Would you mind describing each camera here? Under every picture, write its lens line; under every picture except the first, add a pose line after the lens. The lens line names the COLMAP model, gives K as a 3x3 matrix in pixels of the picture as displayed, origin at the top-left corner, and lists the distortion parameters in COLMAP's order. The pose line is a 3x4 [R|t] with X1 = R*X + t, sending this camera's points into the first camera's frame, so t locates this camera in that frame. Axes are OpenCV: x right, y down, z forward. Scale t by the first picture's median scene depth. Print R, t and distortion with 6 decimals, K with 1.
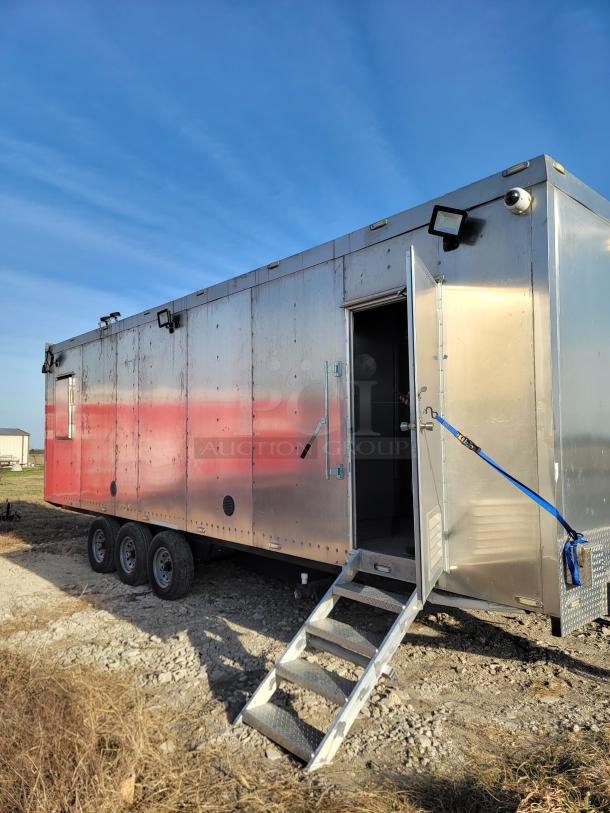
lens RADIAL K [[560.0, 0, 304.9], [0, 560.0, 414.4], [0, 0, 1]] dist [0.082083, -0.072220]
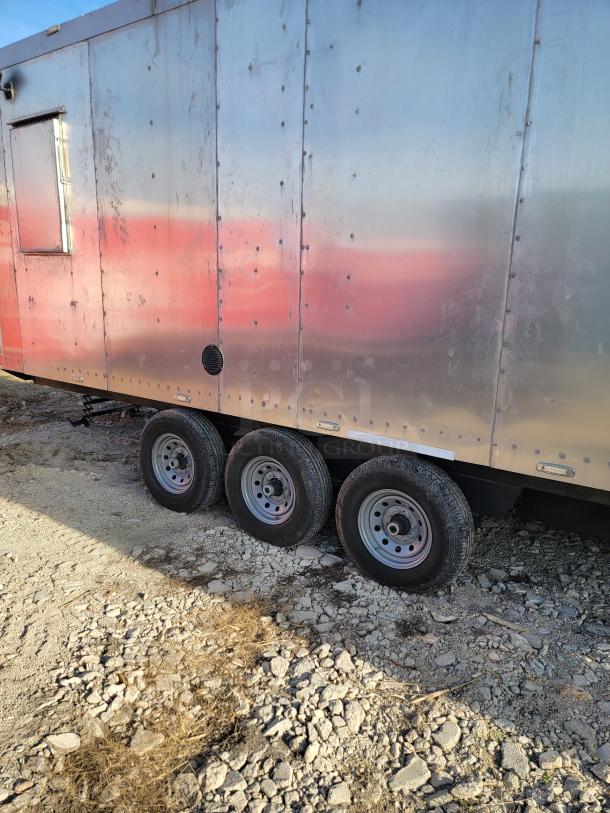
lens RADIAL K [[560.0, 0, 304.9], [0, 560.0, 414.4], [0, 0, 1]] dist [0.082083, -0.072220]
pose [[0.975457, -0.019814, 0.219296, -0.320330], [-0.039839, 0.963624, 0.264277, 0.038292], [-0.216555, -0.266528, 0.939184, 0.437269]]
